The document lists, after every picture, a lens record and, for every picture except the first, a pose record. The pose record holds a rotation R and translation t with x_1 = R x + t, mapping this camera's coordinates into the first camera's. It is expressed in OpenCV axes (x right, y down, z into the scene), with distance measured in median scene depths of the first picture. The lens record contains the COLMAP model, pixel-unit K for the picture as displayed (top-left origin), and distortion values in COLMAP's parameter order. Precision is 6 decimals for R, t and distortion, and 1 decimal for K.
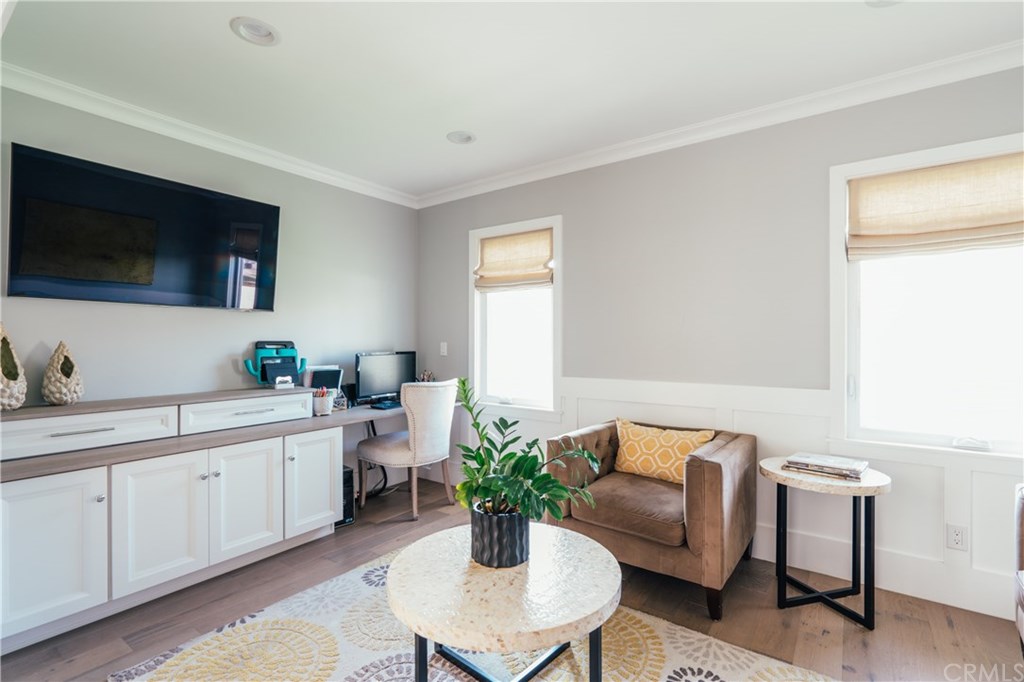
lens RADIAL K [[468.1, 0, 518.4], [0, 468.1, 346.7], [0, 0, 1]] dist [-0.014658, 0.001017]
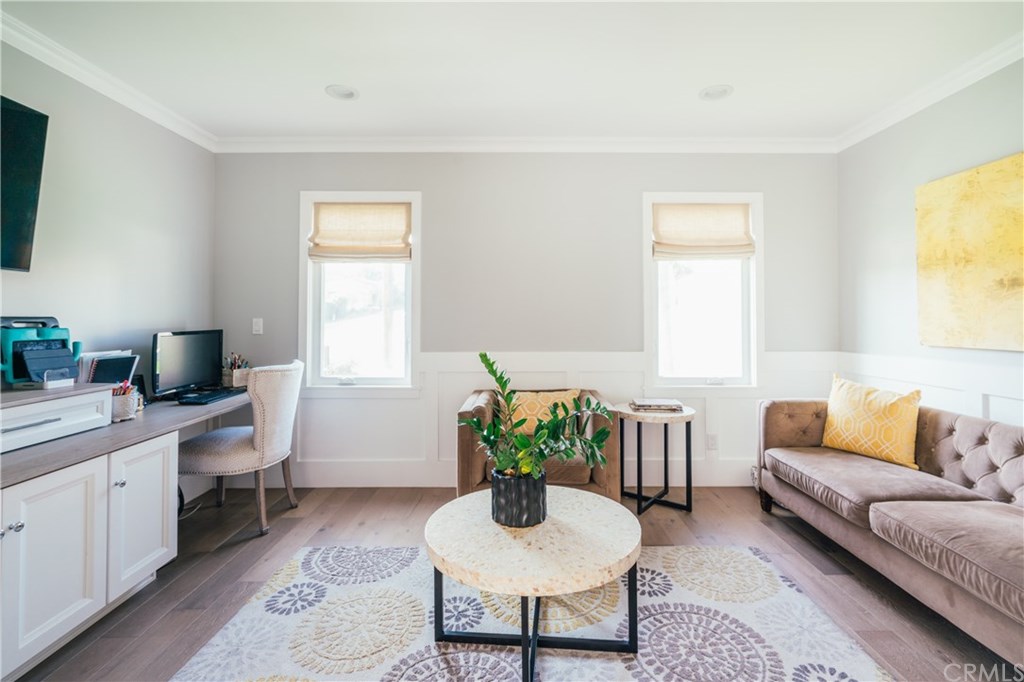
lens RADIAL K [[468.1, 0, 520.8], [0, 468.1, 314.9], [0, 0, 1]] dist [-0.014658, 0.001017]
pose [[0.807553, 0.002403, 0.589790, -0.349969], [0.007615, 0.999866, -0.014500, 0.000059], [-0.589745, 0.016201, 0.807427, 0.066784]]
